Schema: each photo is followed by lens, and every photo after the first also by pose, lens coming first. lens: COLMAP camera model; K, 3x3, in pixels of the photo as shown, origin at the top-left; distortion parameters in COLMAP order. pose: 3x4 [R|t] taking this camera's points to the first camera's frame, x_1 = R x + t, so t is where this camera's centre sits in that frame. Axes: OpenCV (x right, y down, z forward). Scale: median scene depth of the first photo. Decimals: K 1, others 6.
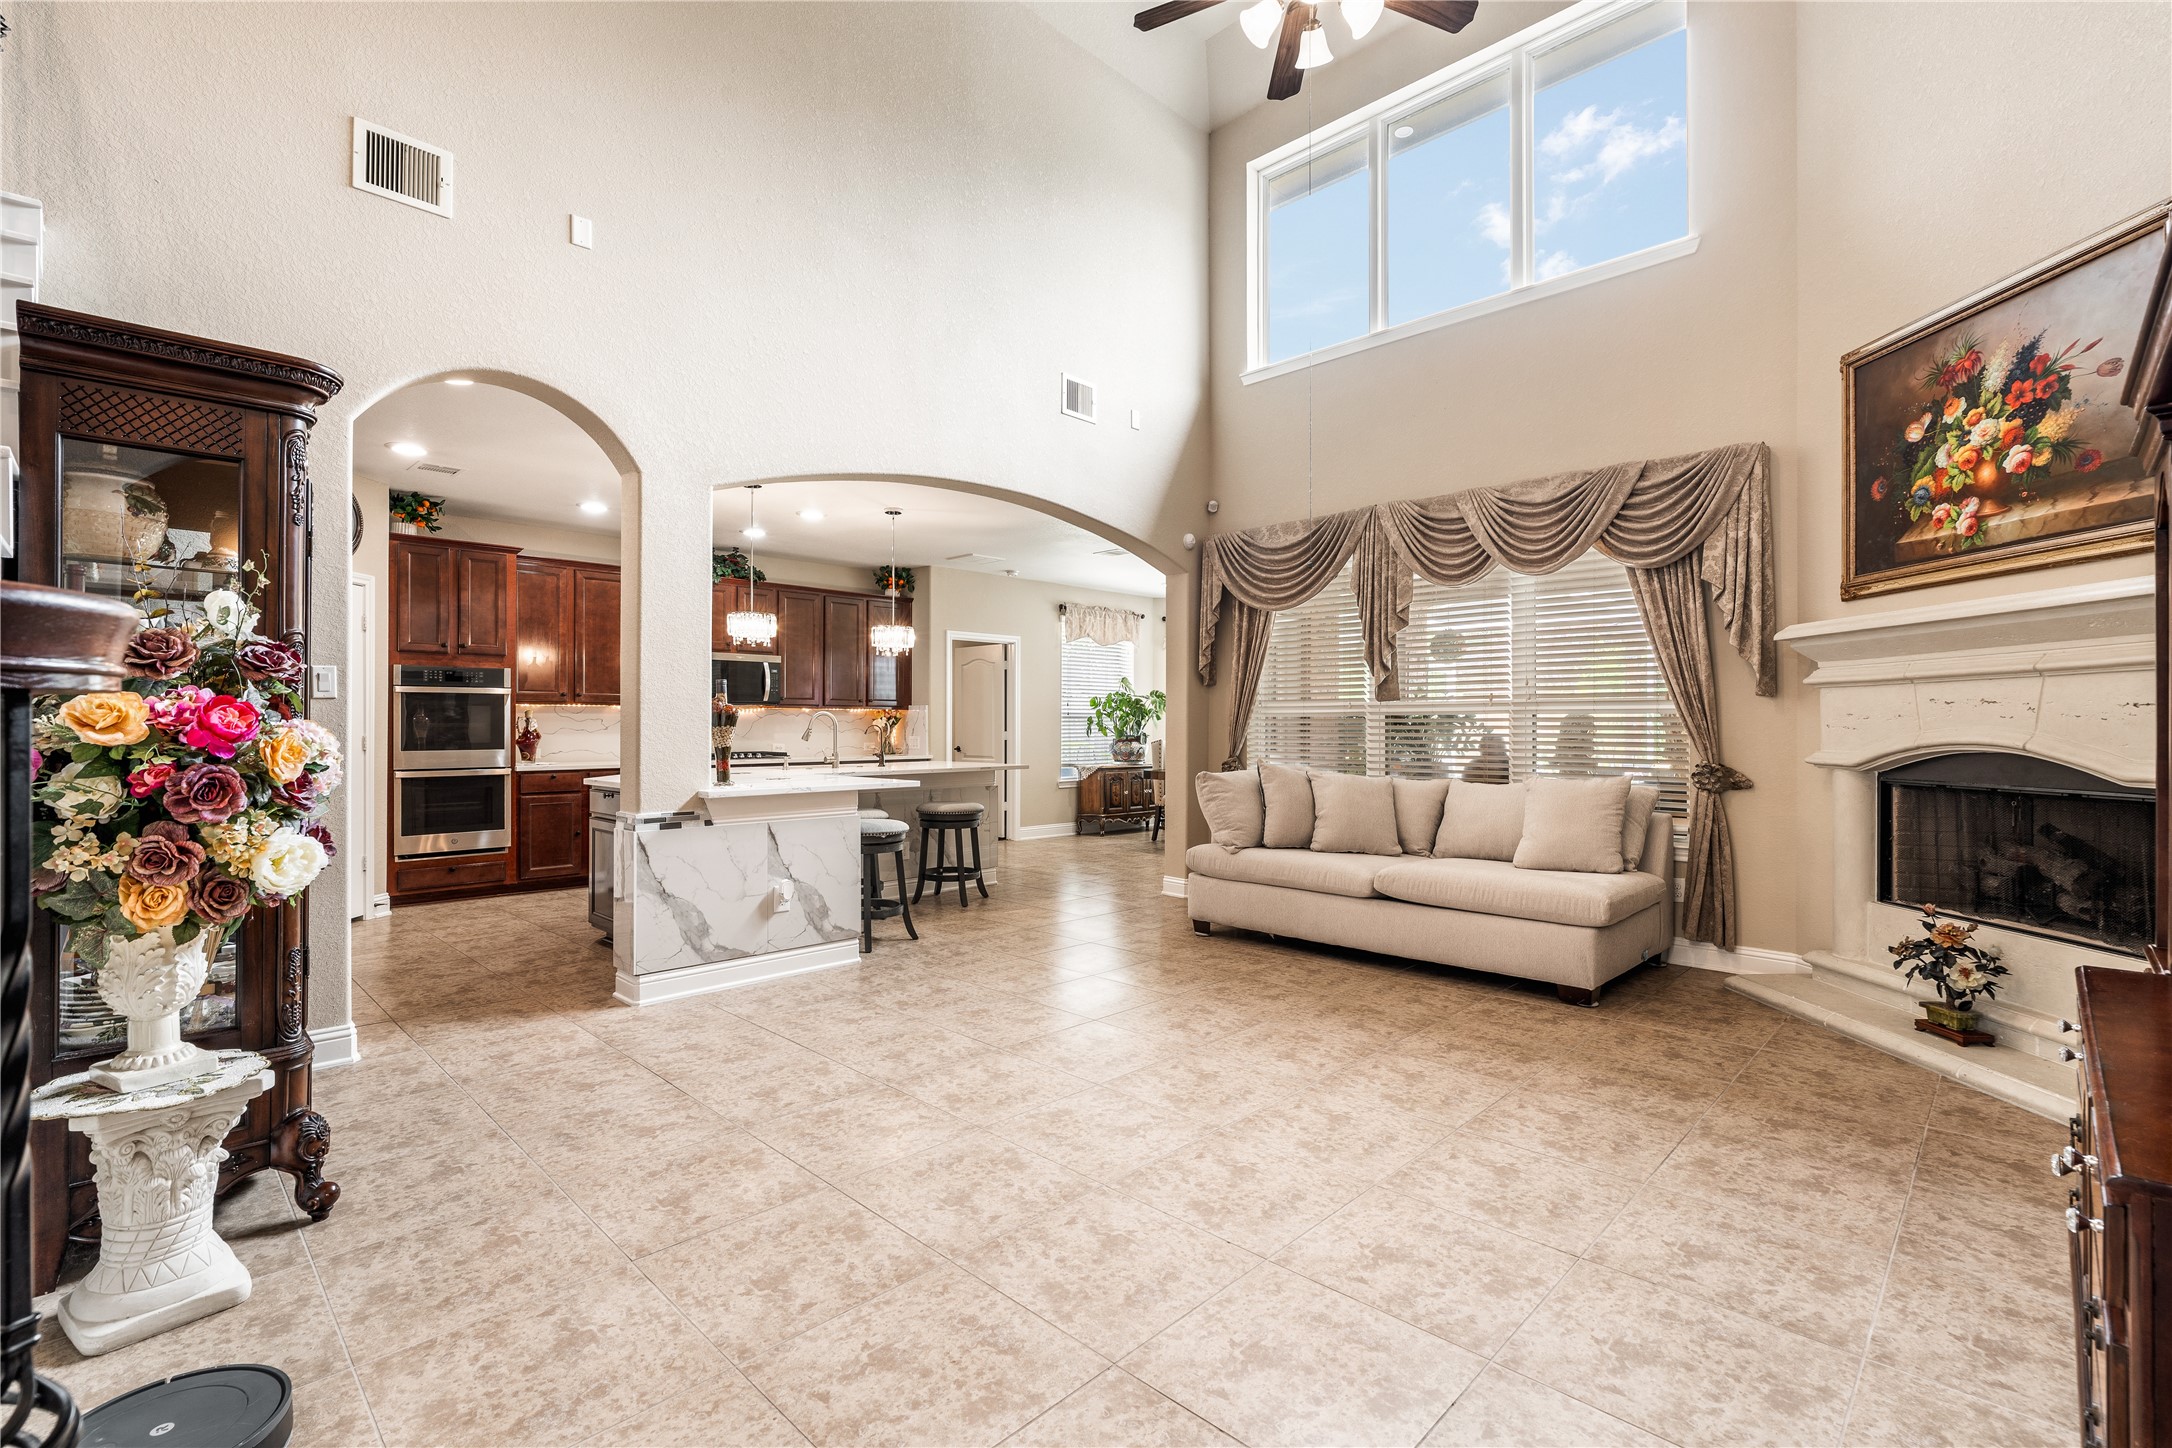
lens RADIAL K [[976.2, 0, 1085.7], [0, 976.2, 724.0], [0, 0, 1]] dist [-0.010634, 0.004459]
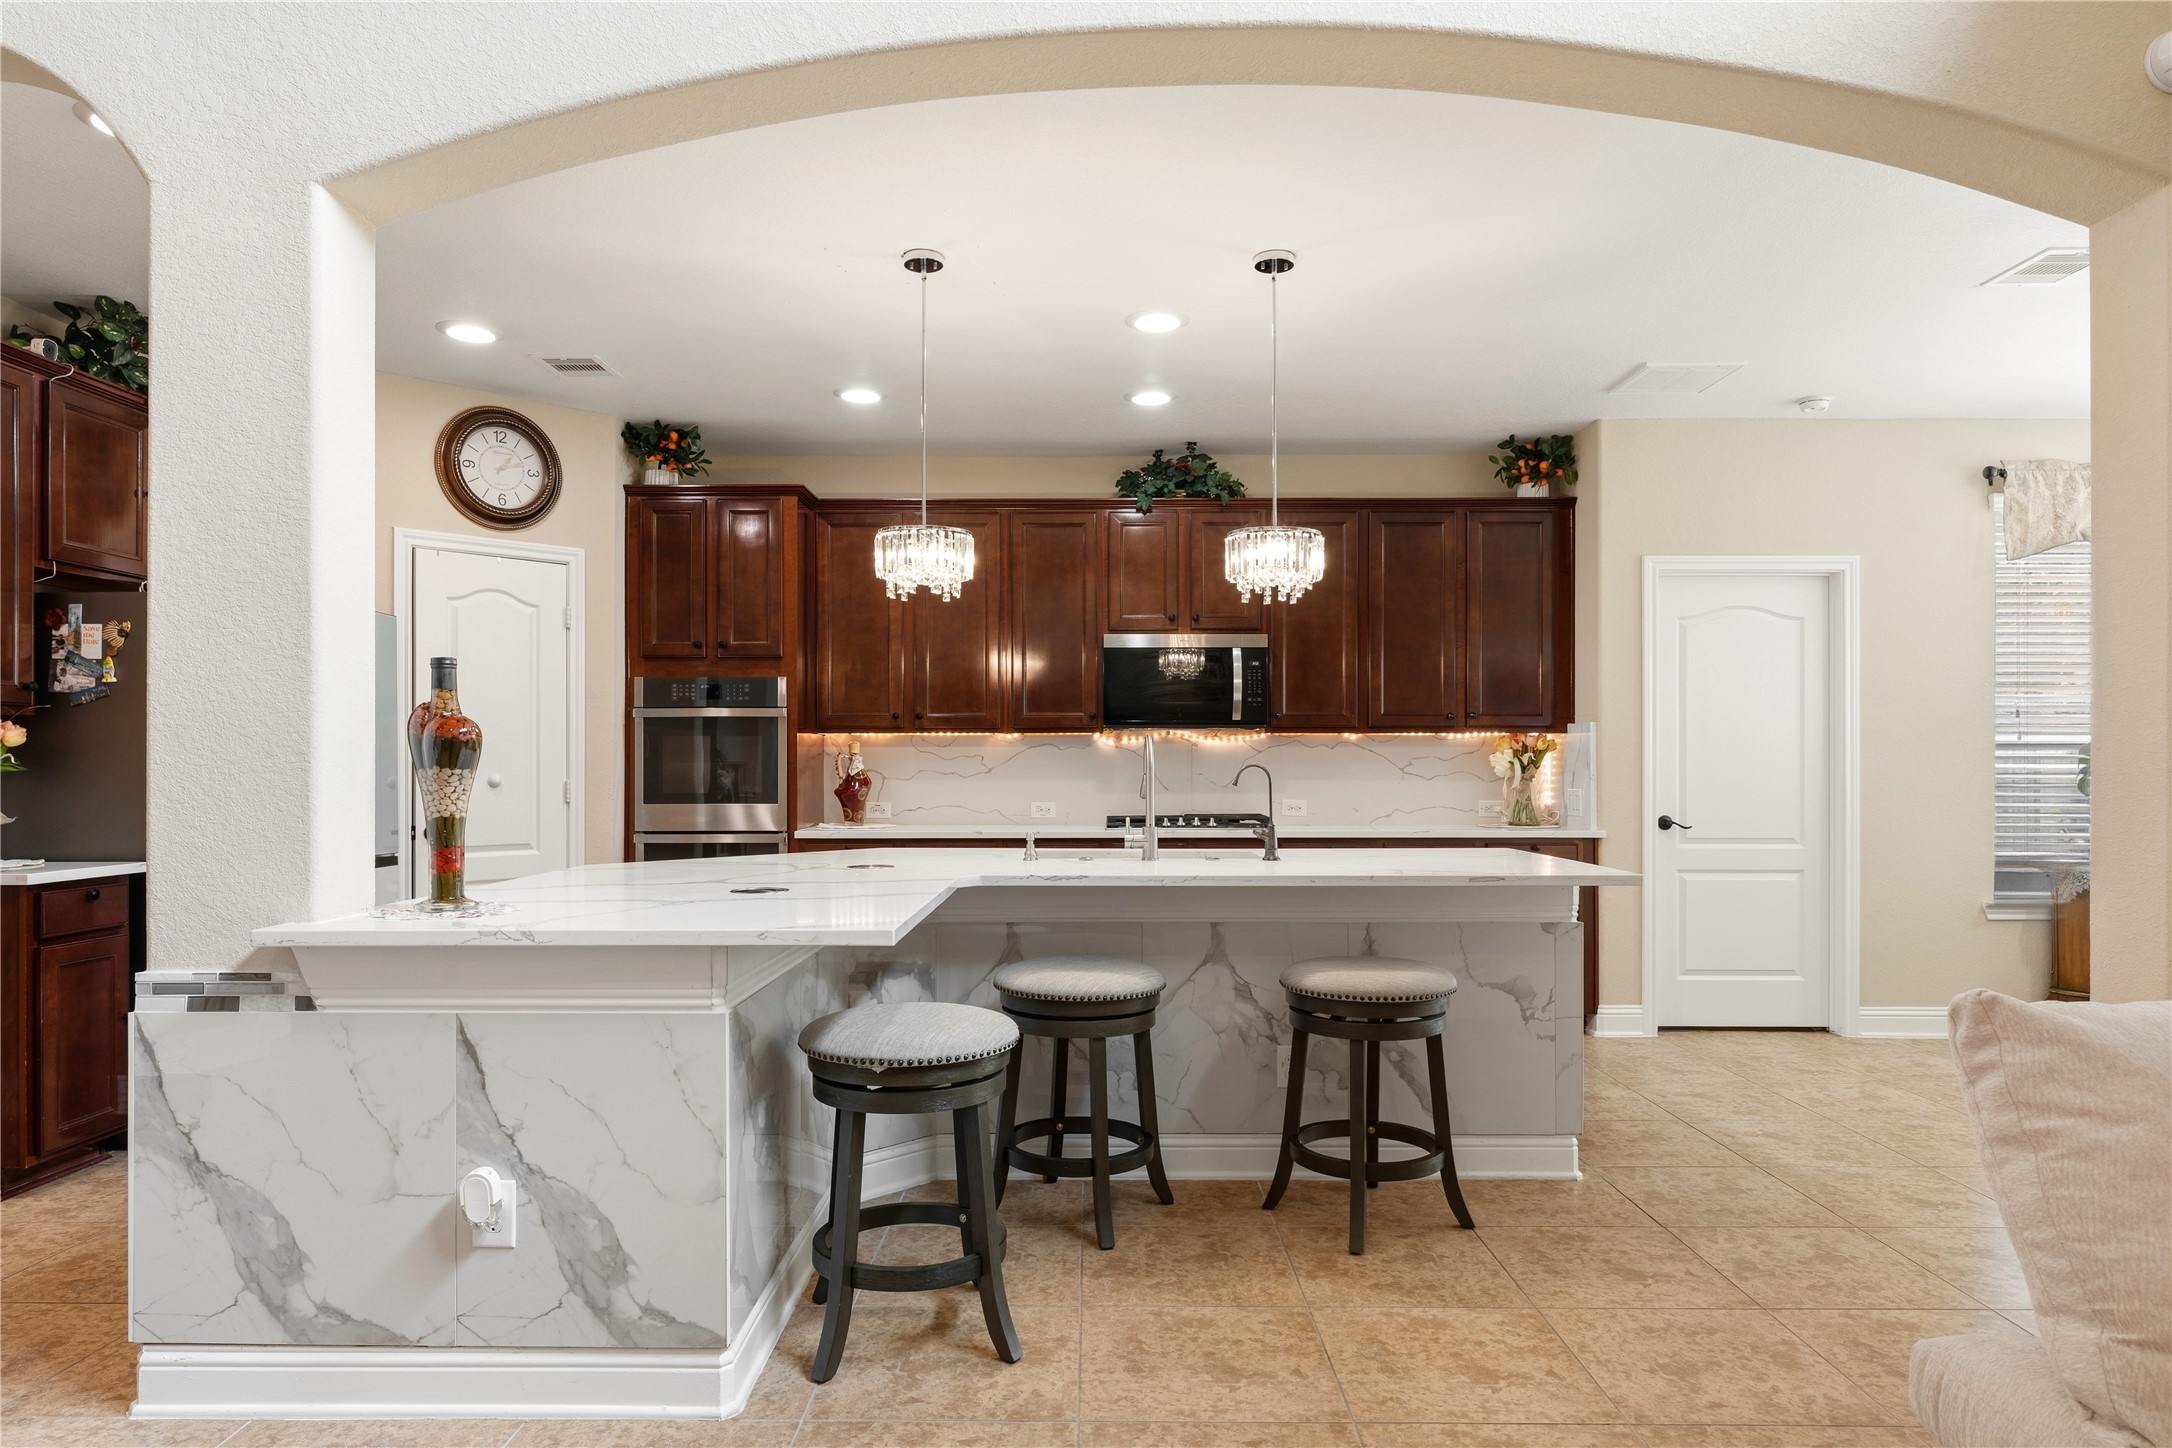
lens RADIAL K [[1238.5, 0, 1149.3], [0, 1238.5, 769.3], [0, 0, 1]] dist [-0.009285, 0.001286]
pose [[0.690648, 0.001624, -0.723189, 0.160521], [0.001655, 0.999991, 0.003825, 0.000676], [0.723189, -0.003839, 0.690640, 0.610651]]
